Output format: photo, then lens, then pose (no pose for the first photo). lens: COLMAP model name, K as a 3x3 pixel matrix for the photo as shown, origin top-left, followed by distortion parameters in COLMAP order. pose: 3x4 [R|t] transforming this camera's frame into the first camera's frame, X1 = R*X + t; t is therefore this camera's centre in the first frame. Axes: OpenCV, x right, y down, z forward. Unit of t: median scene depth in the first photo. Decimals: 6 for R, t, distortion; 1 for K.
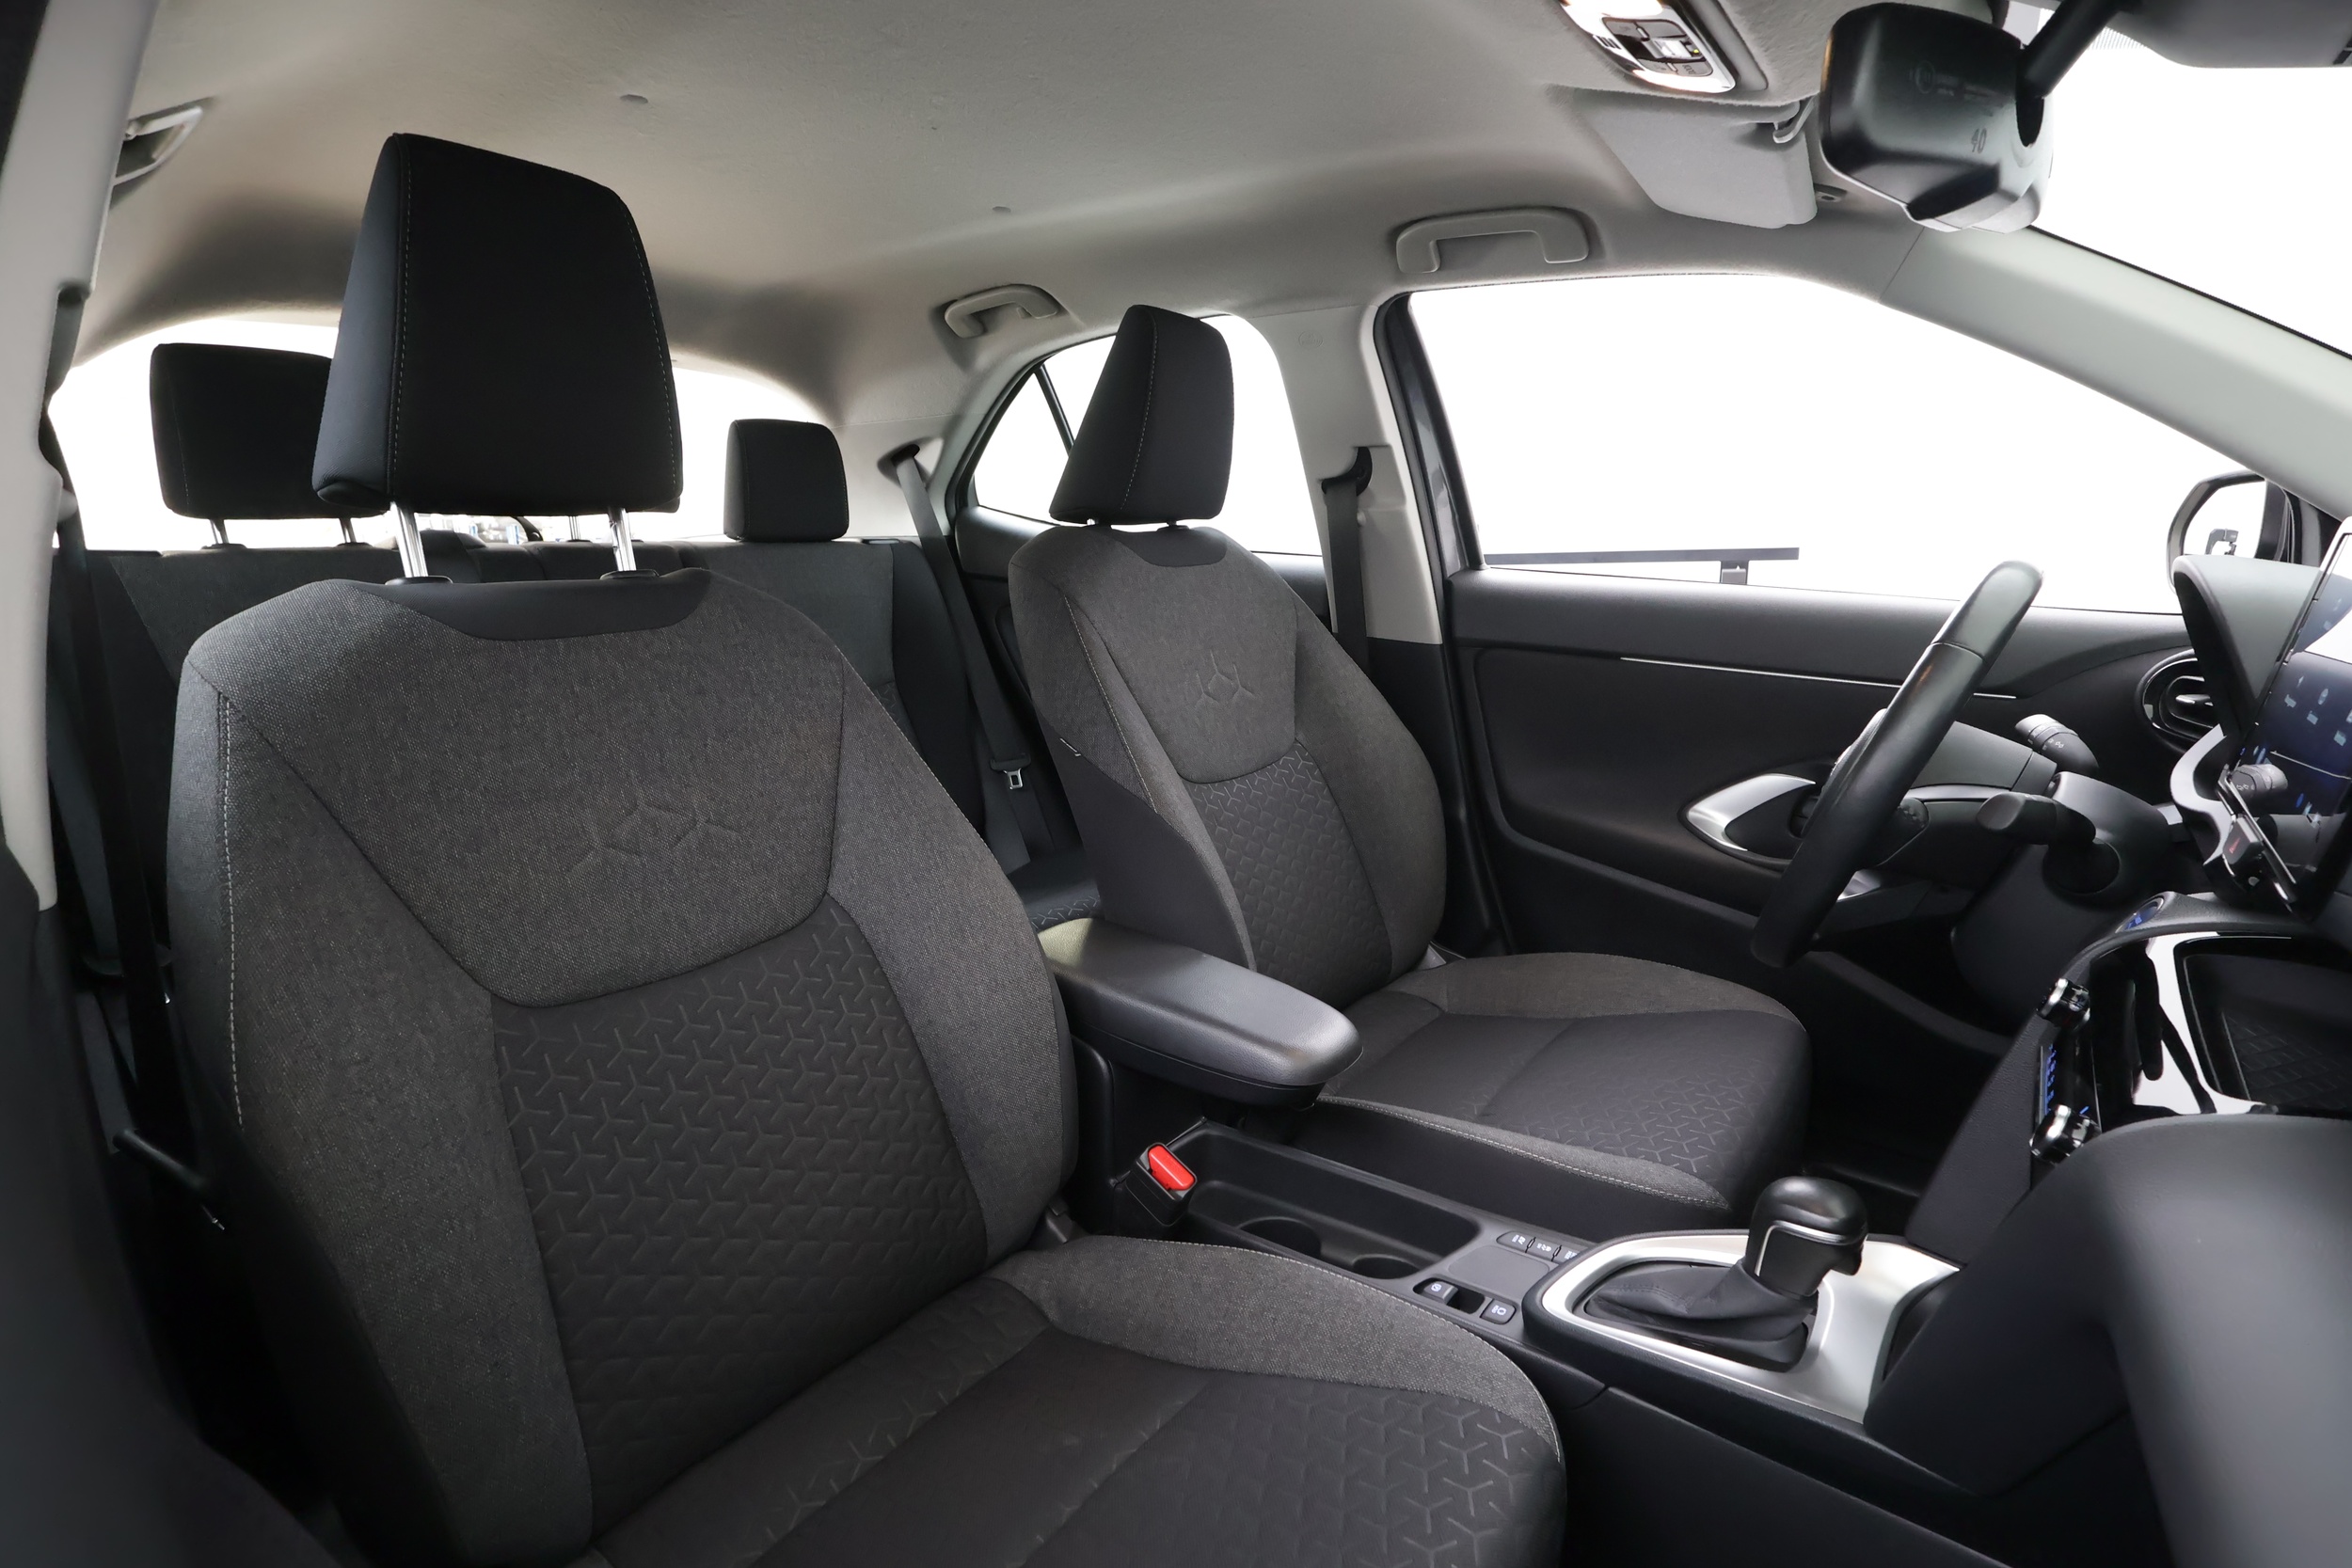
lens RADIAL K [[1088.2, 0, 1179.3], [0, 1088.2, 796.9], [0, 0, 1]] dist [-0.002620, 0.000140]
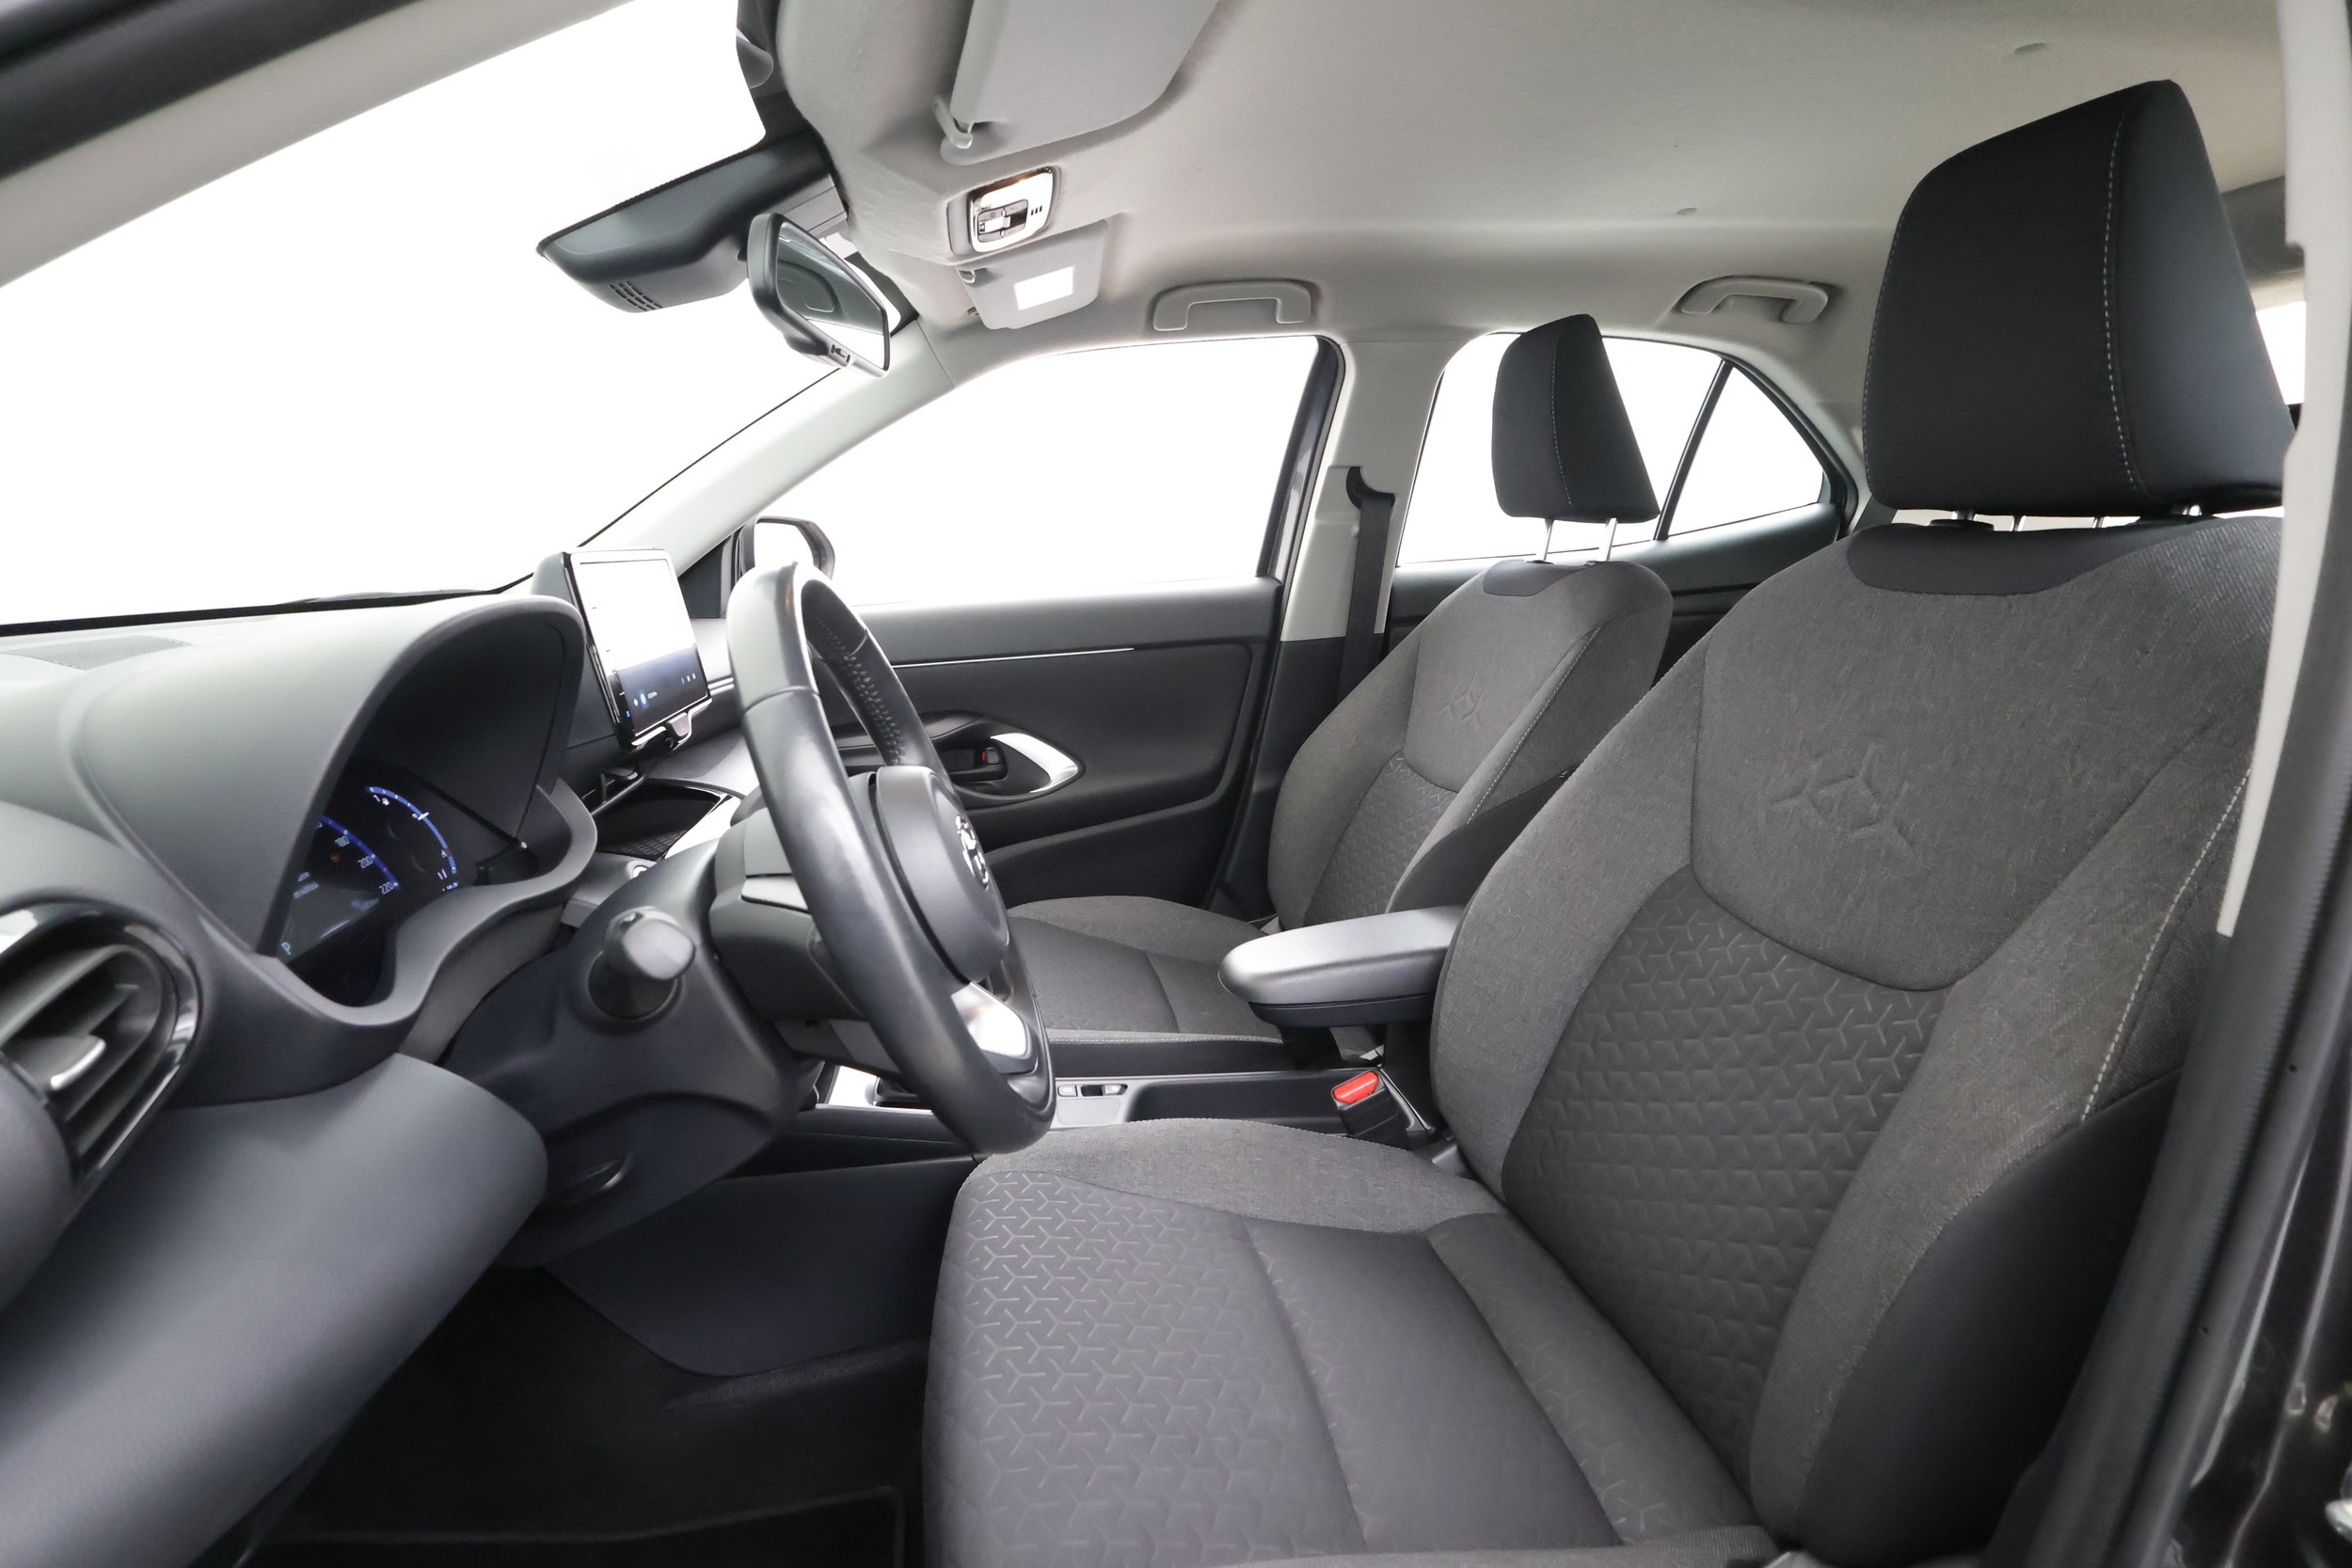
lens RADIAL K [[1088.2, 0, 1184.9], [0, 1088.2, 779.5], [0, 0, 1]] dist [-0.002620, 0.000140]
pose [[-0.660971, 0.179628, -0.728596, 0.683027], [-0.156045, 0.916803, 0.367590, -0.267051], [0.734008, 0.356660, -0.577950, 1.053846]]
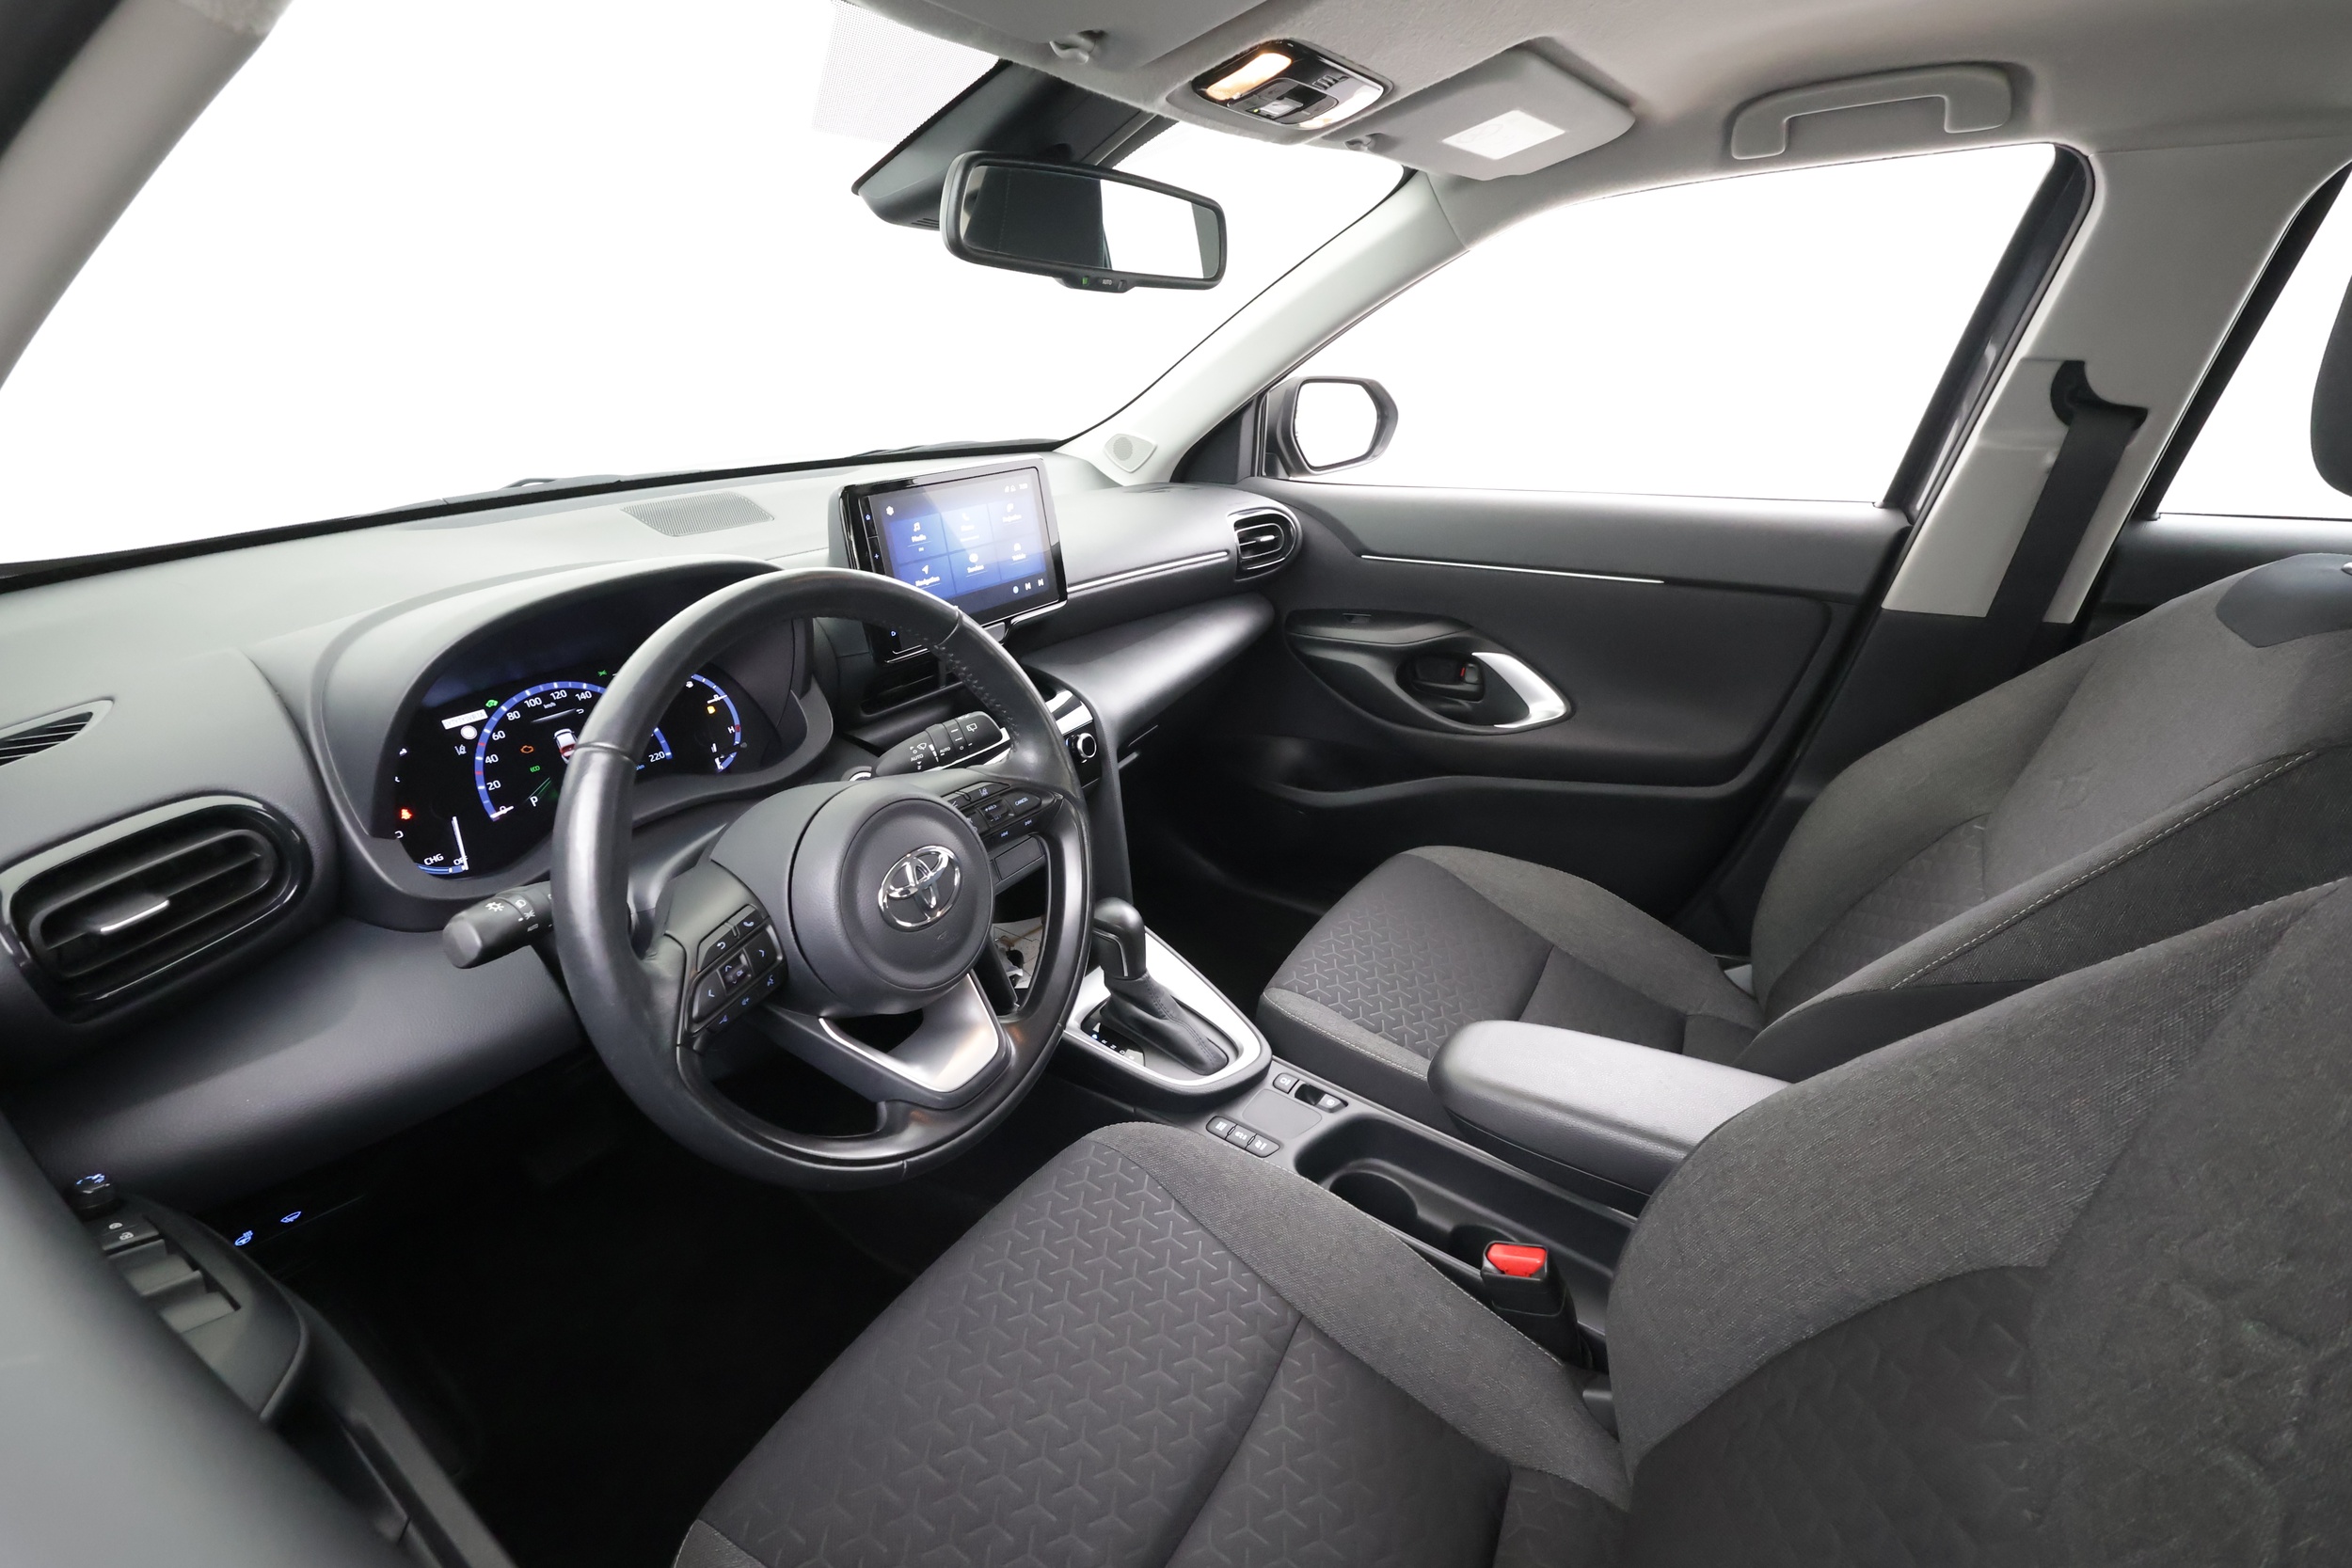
lens RADIAL K [[1088.2, 0, 1180.1], [0, 1088.2, 784.6], [0, 0, 1]] dist [-0.002620, 0.000140]
pose [[-0.992995, 0.041390, -0.110666, 0.327322], [-0.033626, 0.798901, 0.600521, -0.368697], [0.113267, 0.600036, -0.791914, 1.075594]]
